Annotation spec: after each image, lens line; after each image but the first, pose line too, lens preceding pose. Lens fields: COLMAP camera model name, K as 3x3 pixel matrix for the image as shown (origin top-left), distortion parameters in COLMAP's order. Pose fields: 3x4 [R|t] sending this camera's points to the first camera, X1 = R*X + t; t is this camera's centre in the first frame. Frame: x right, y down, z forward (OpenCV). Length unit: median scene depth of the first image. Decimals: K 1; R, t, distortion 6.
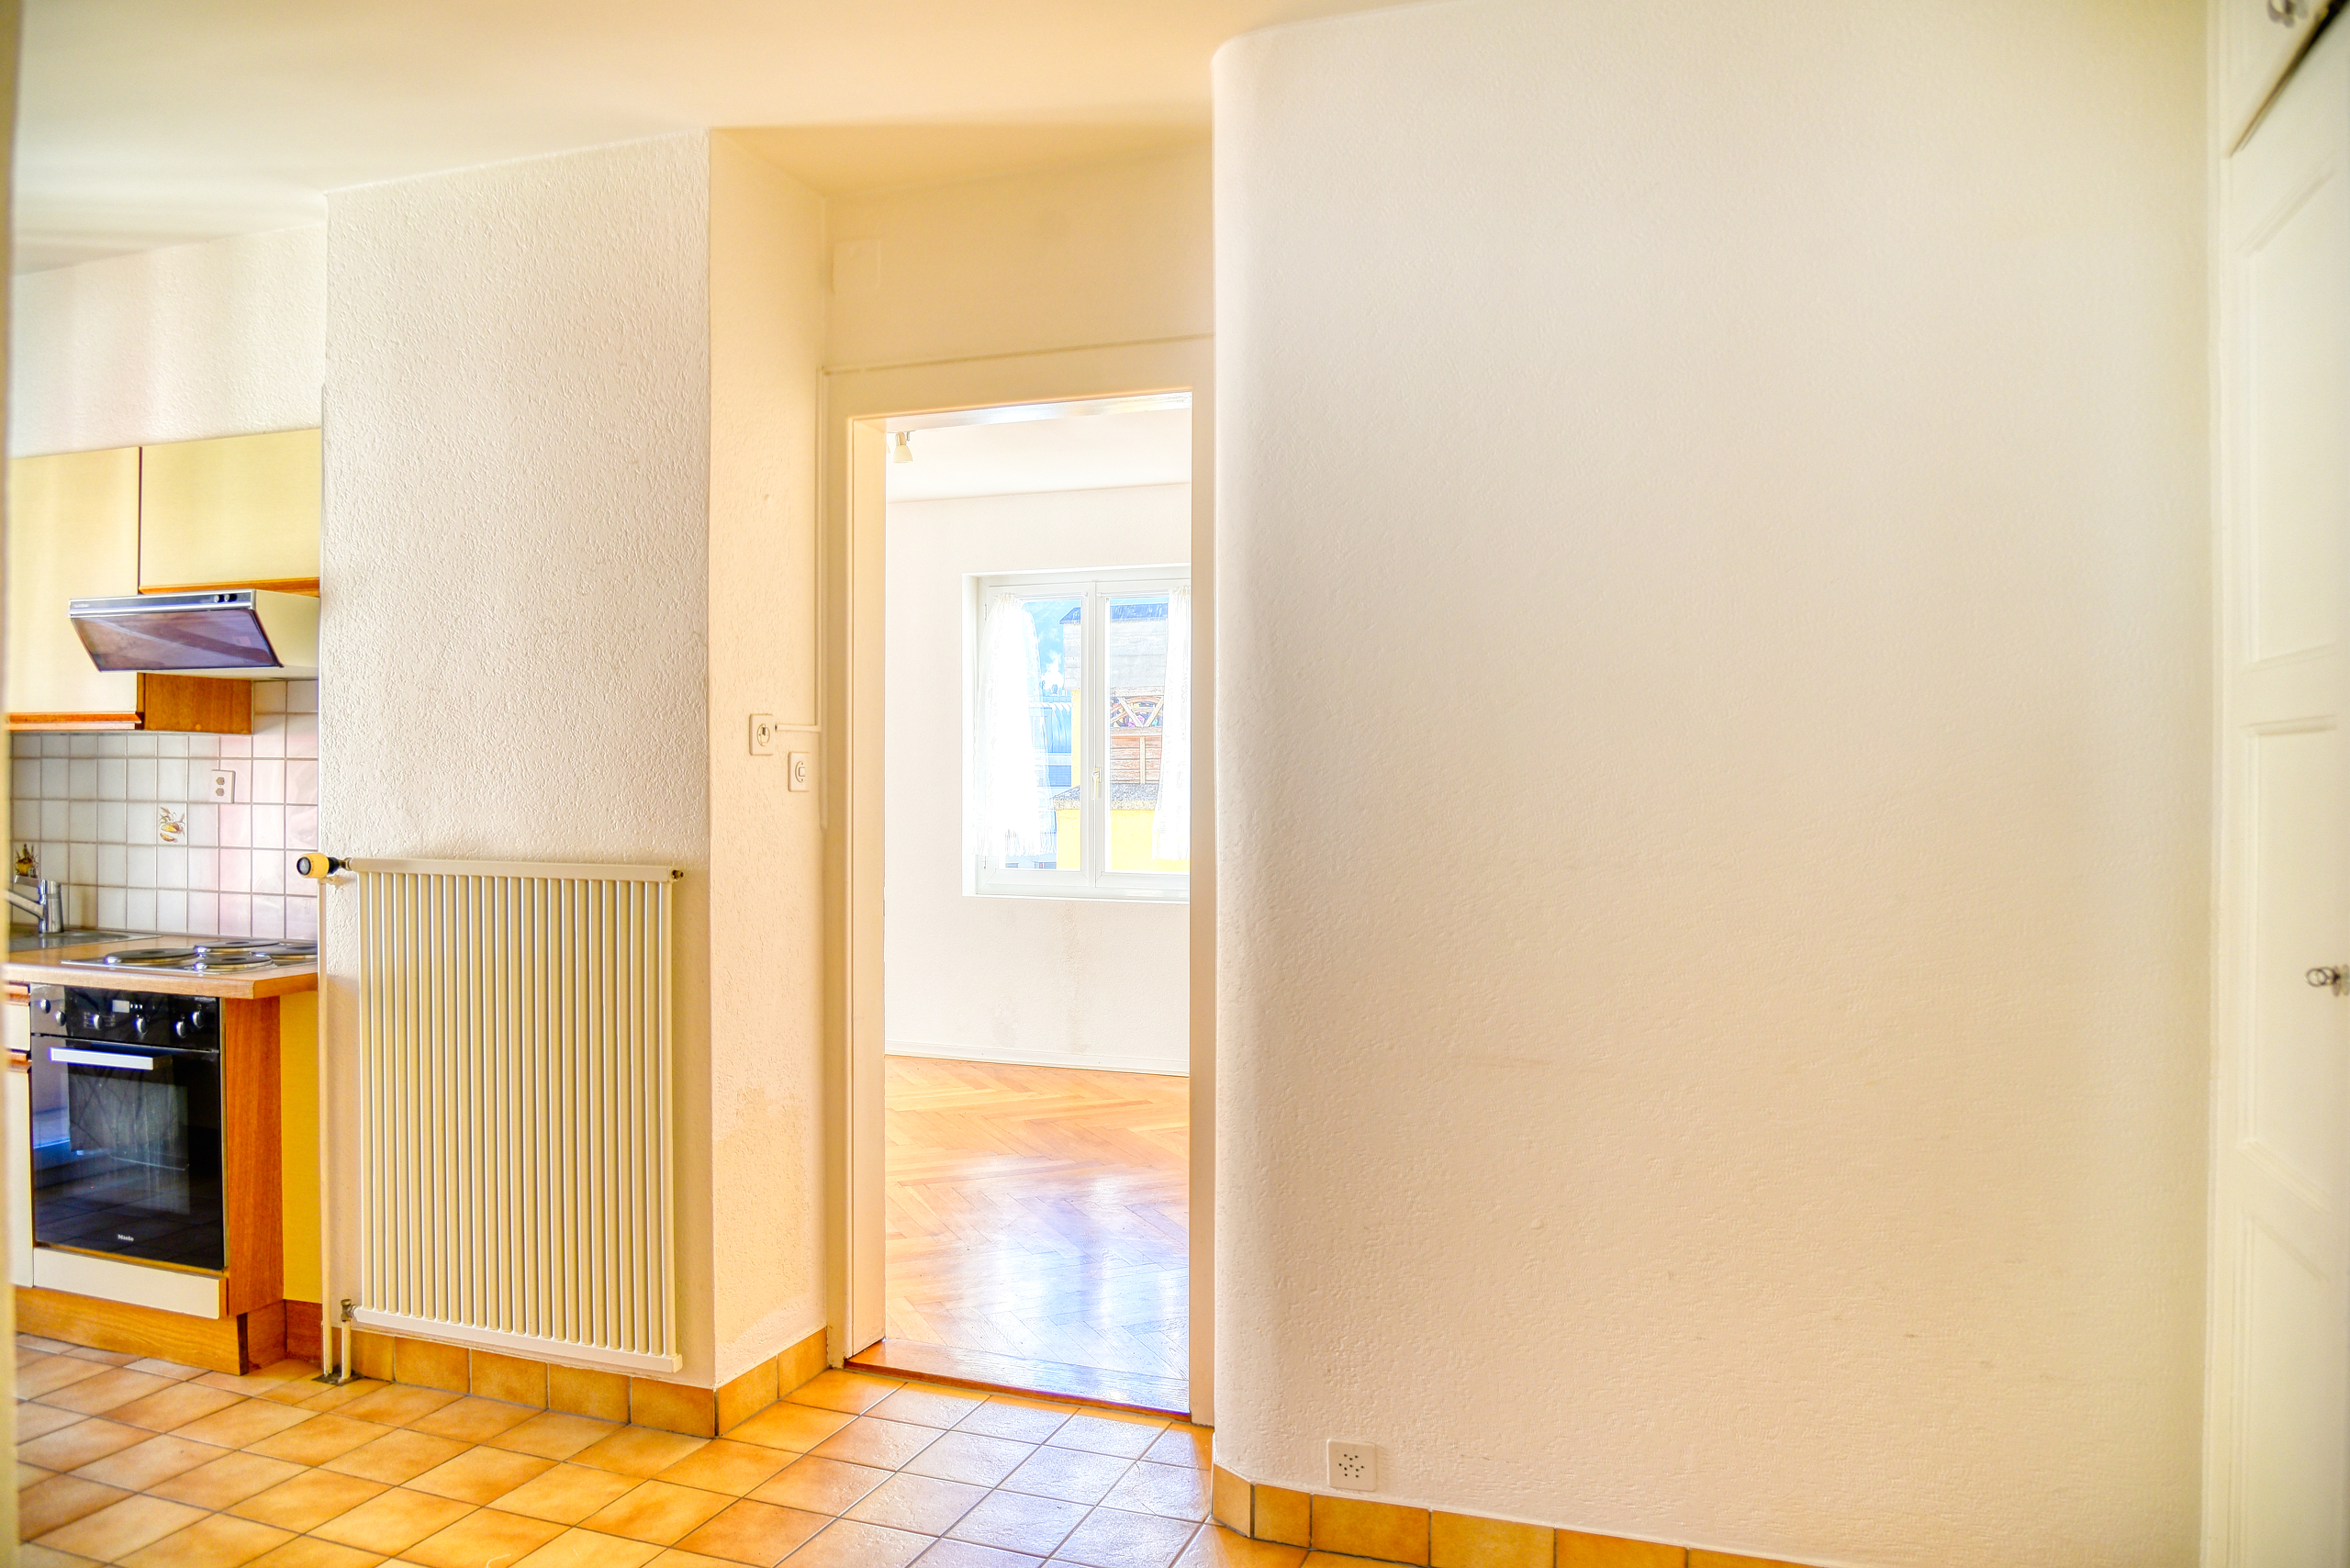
lens RADIAL K [[1622.9, 0, 1200.4], [0, 1622.9, 785.3], [0, 0, 1]] dist [-0.049523, 0.007225]
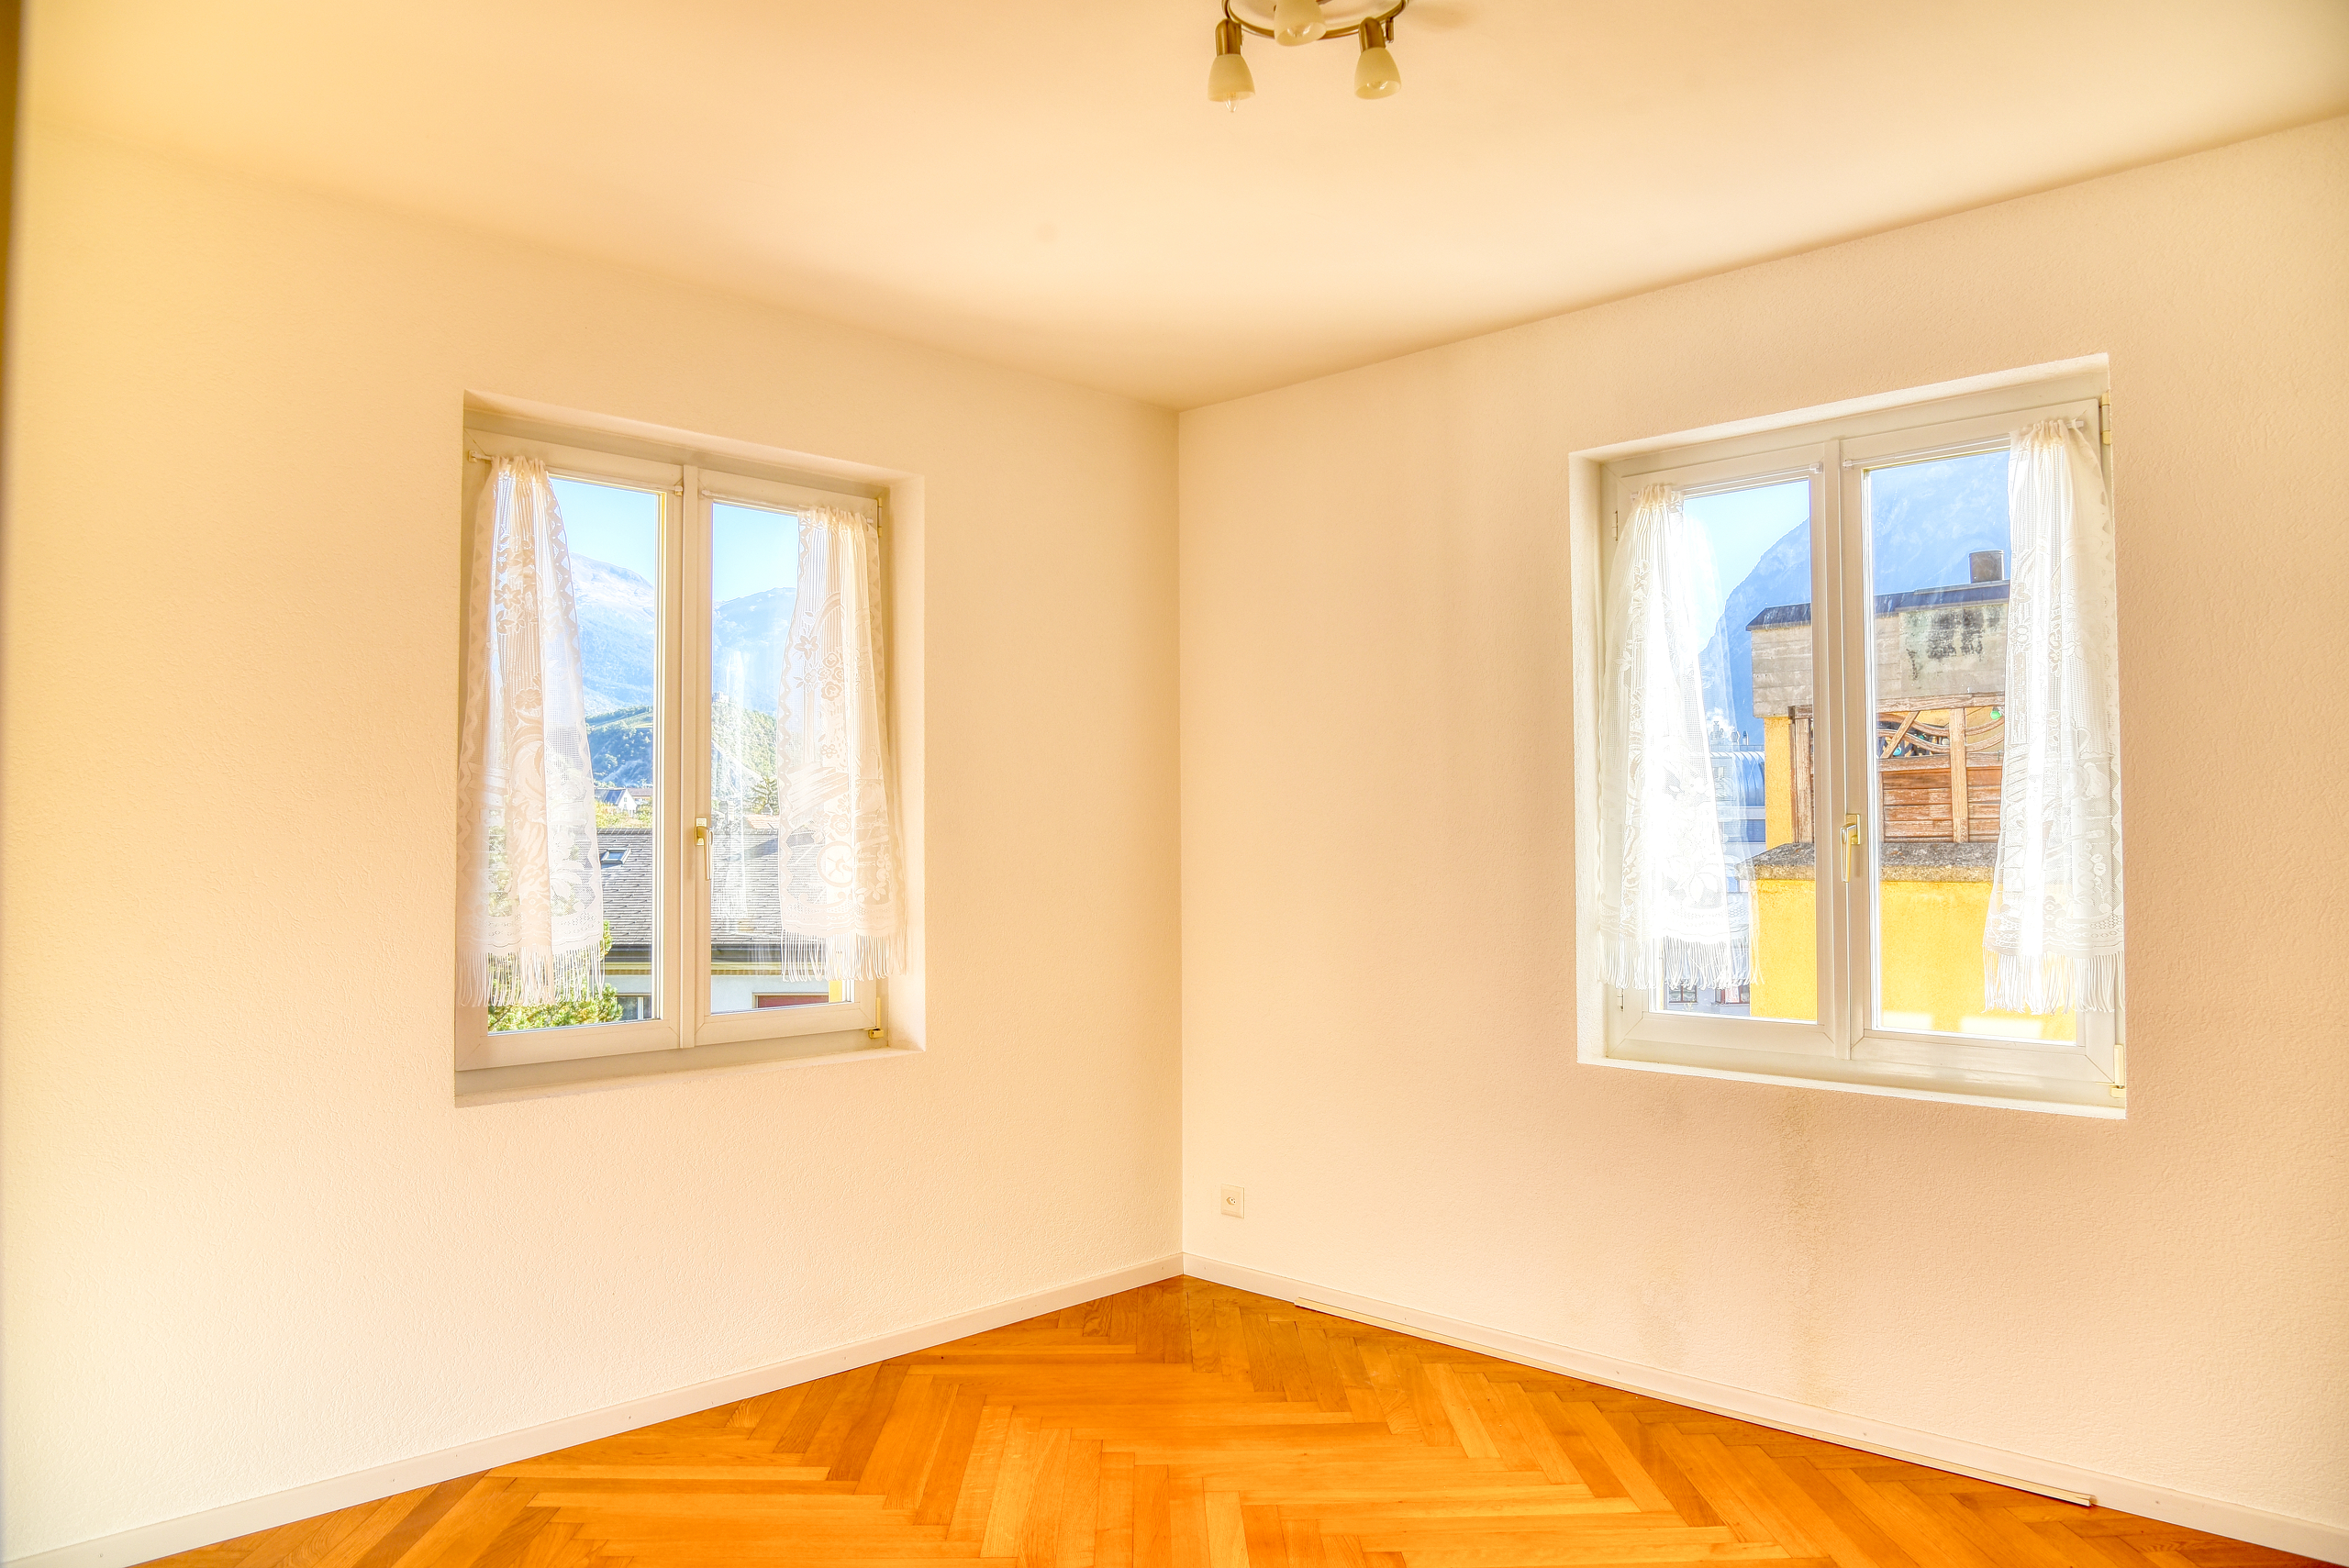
lens RADIAL K [[1622.1, 0, 1172.6], [0, 1622.1, 800.5], [0, 0, 1]] dist [-0.049523, 0.007225]
pose [[0.910160, -0.016604, -0.413924, -0.048337], [0.005159, 0.999573, -0.028752, -0.002255], [0.414224, 0.024033, 0.909857, 0.466313]]
